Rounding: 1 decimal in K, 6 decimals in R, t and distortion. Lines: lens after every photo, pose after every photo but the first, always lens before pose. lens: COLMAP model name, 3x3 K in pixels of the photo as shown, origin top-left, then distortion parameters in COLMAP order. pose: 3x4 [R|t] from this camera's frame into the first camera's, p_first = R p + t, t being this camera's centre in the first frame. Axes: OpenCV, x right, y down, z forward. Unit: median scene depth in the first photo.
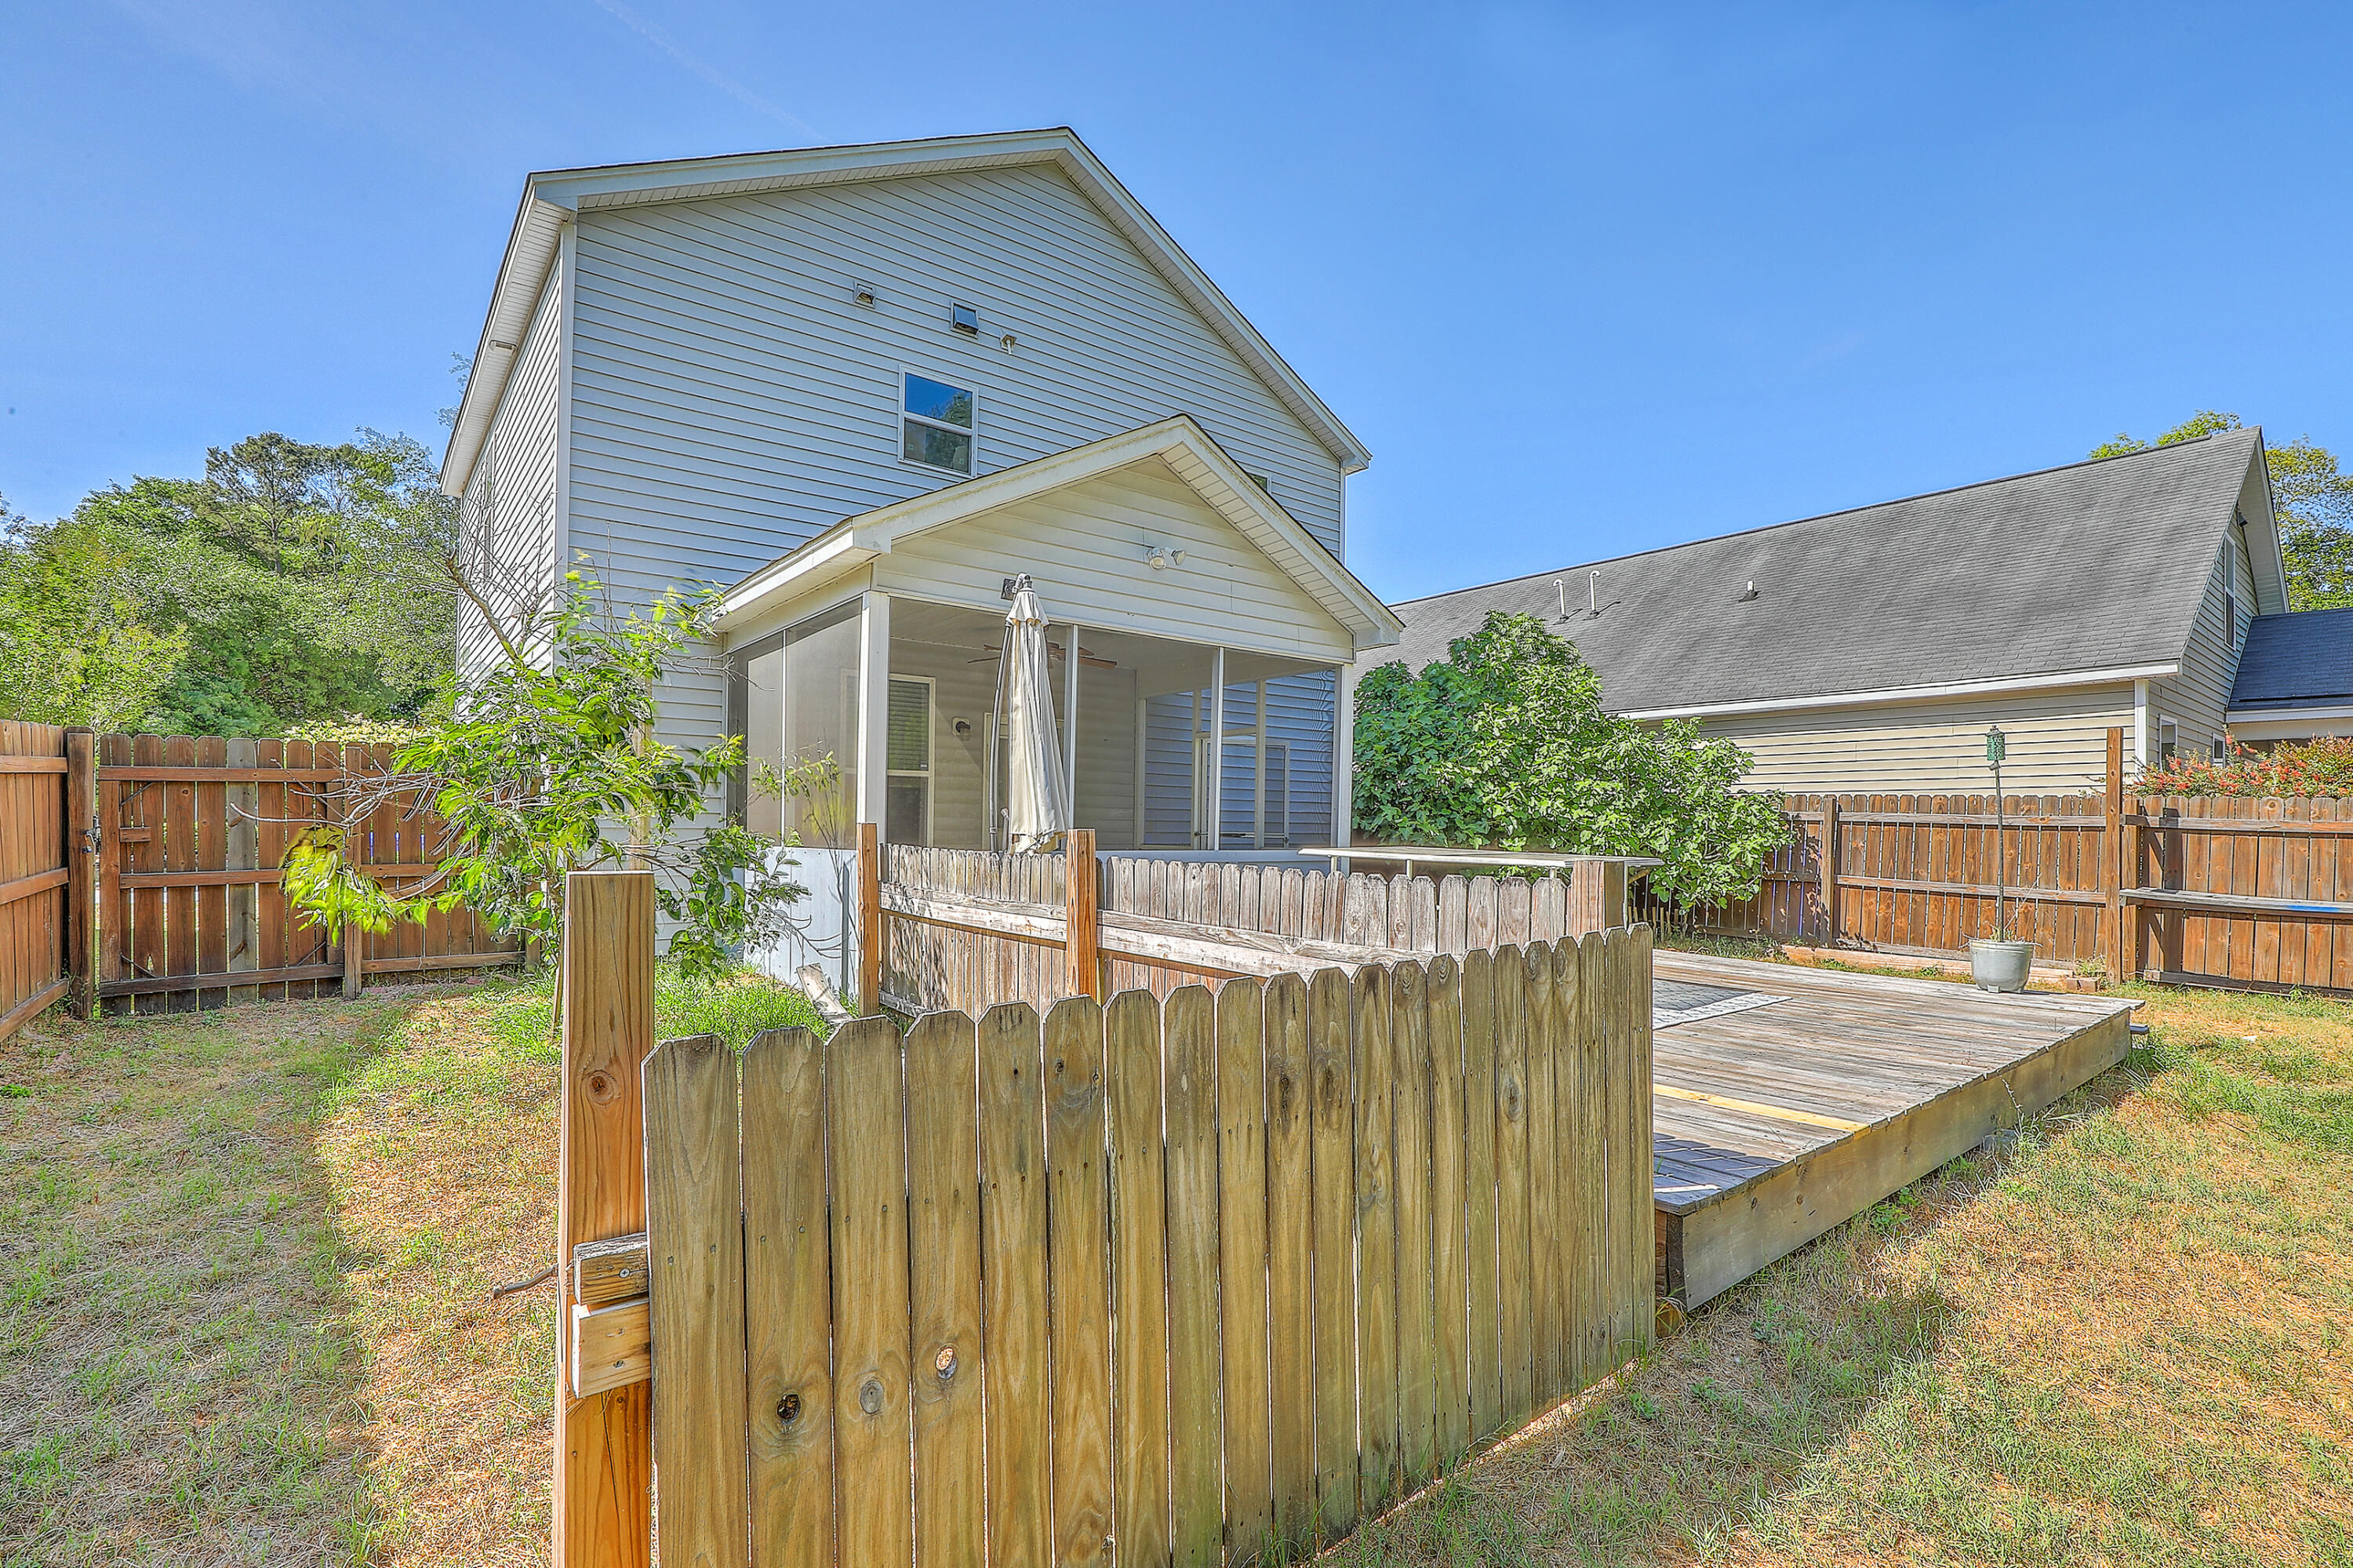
lens RADIAL K [[1071.7, 0, 1186.1], [0, 1071.7, 814.9], [0, 0, 1]] dist [0.002359, -0.000139]
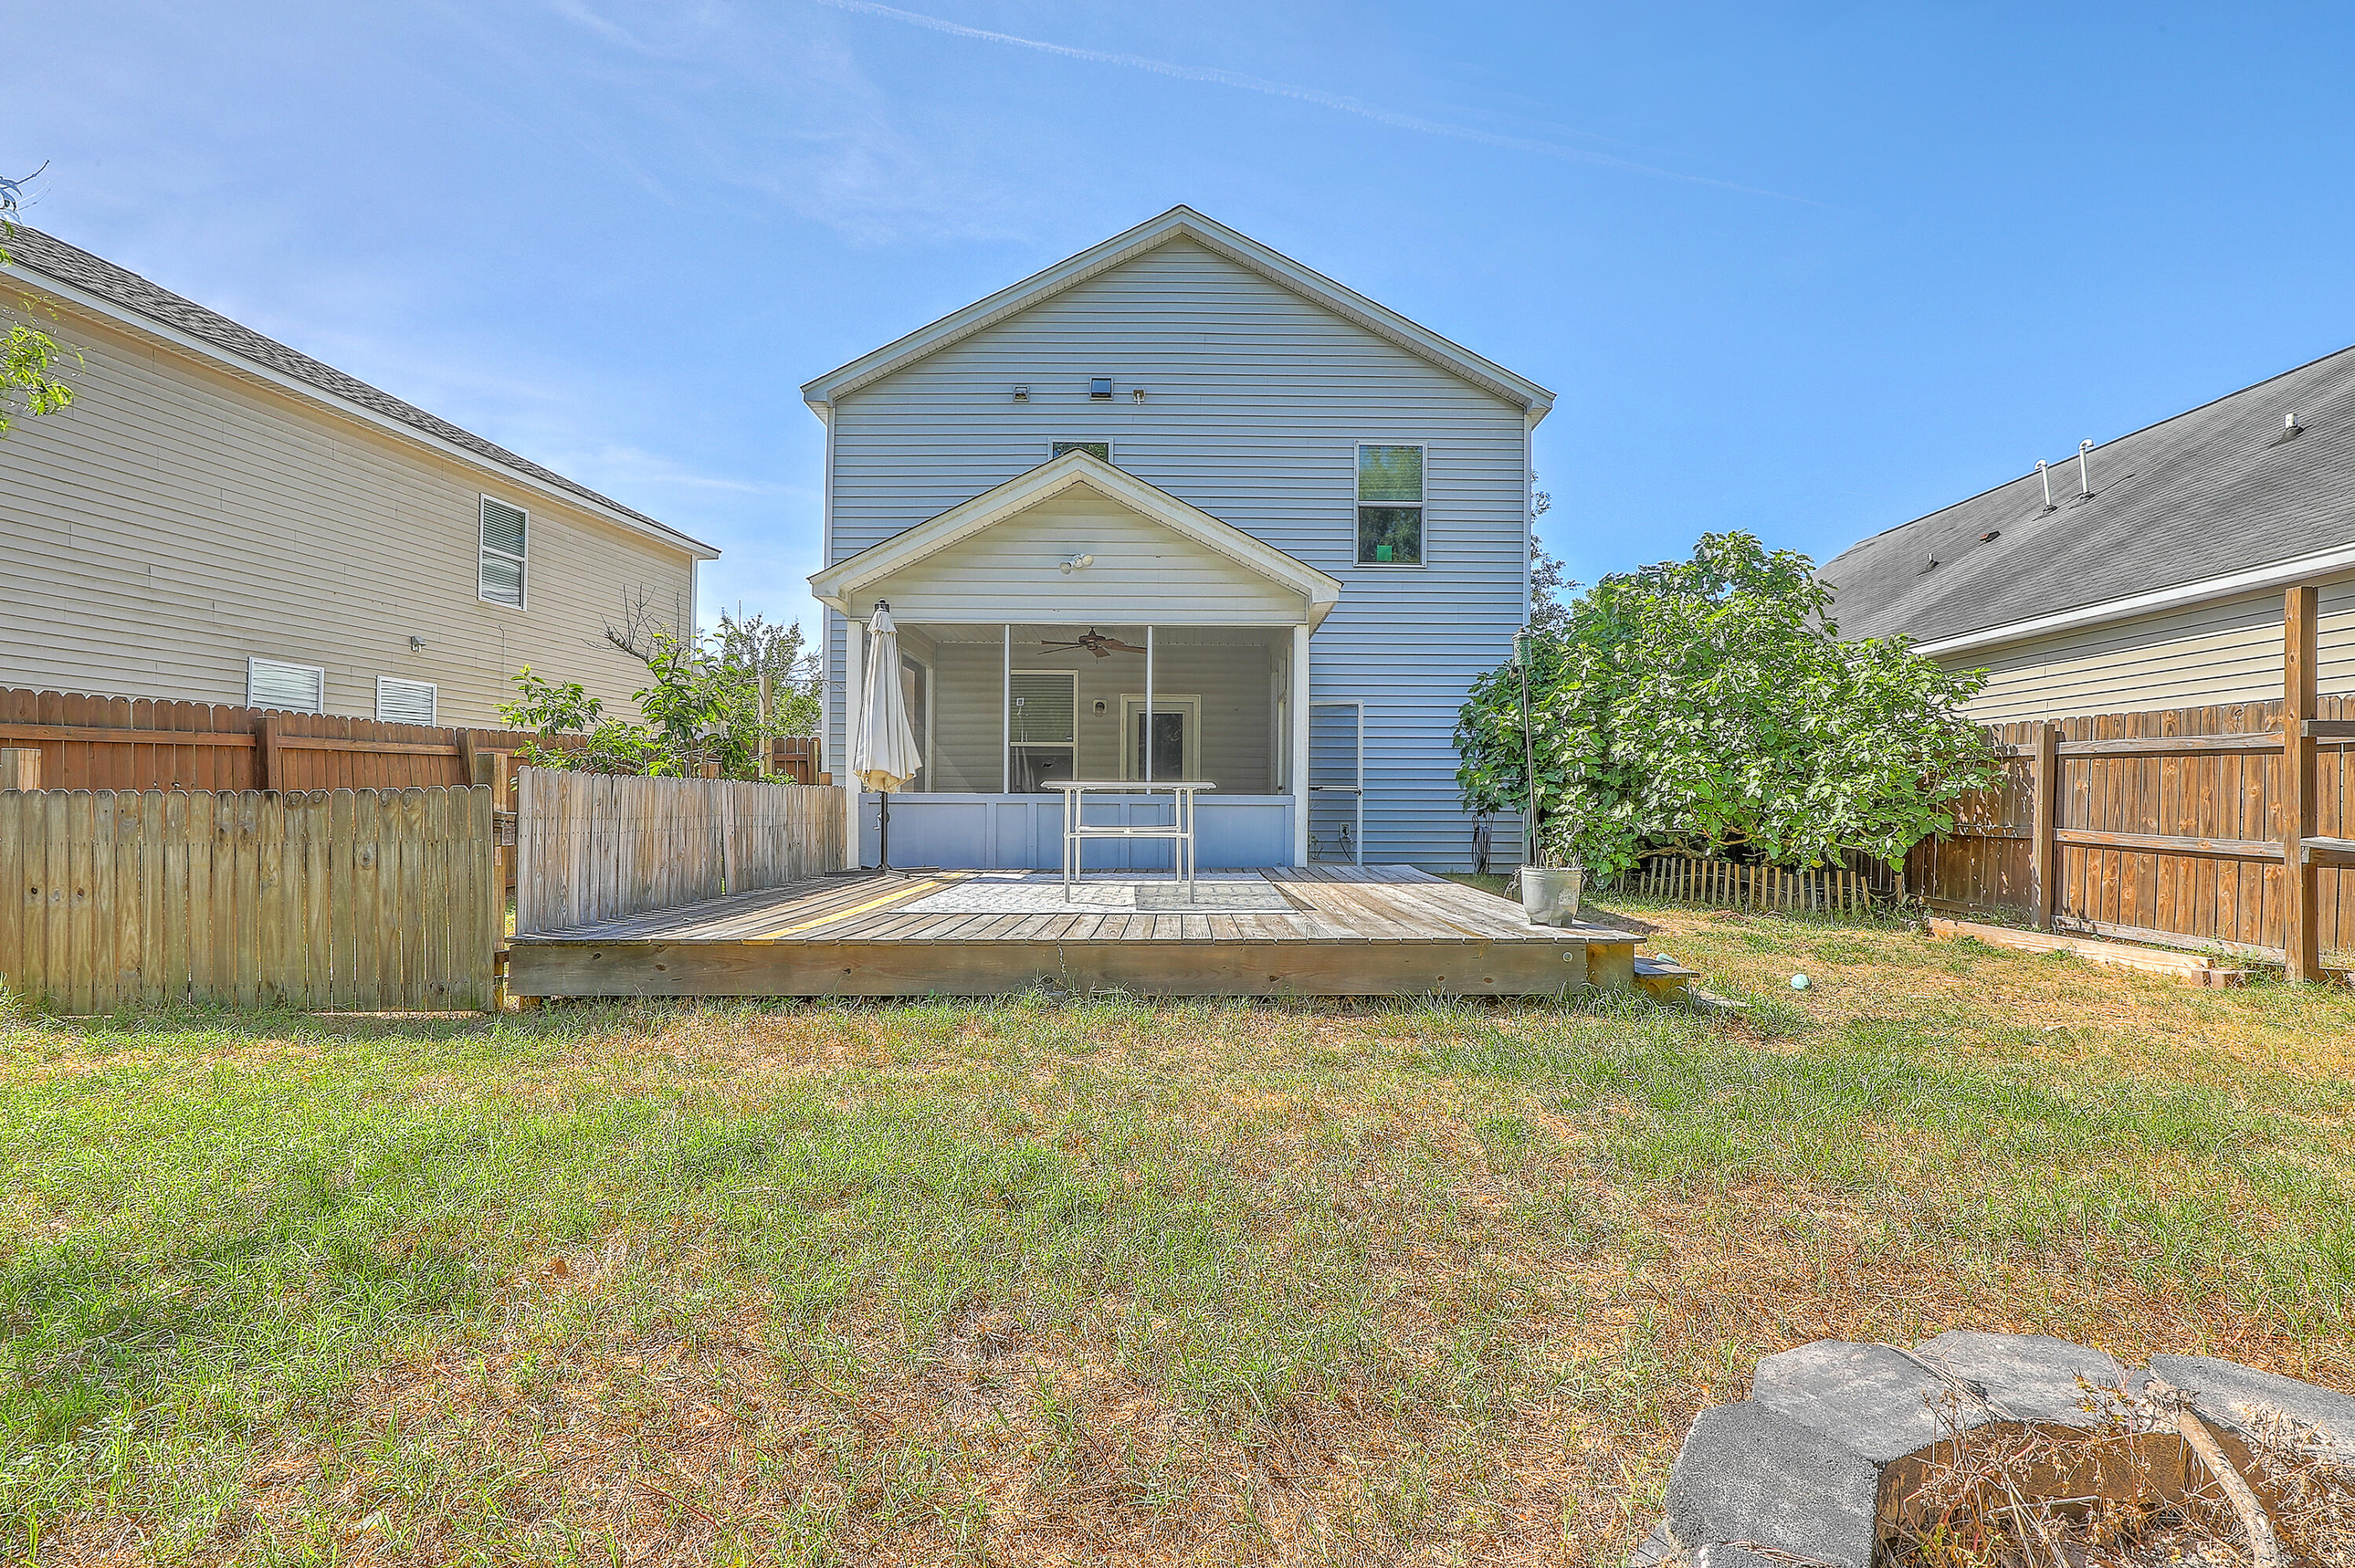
lens RADIAL K [[1054.5, 0, 1184.0], [0, 1054.5, 792.3], [0, 0, 1]] dist [0.001594, 0.000823]
pose [[0.784877, -0.016363, -0.619436, 0.652394], [0.010446, 0.999859, -0.013176, 0.038475], [0.619564, 0.003871, 0.784937, 0.075515]]
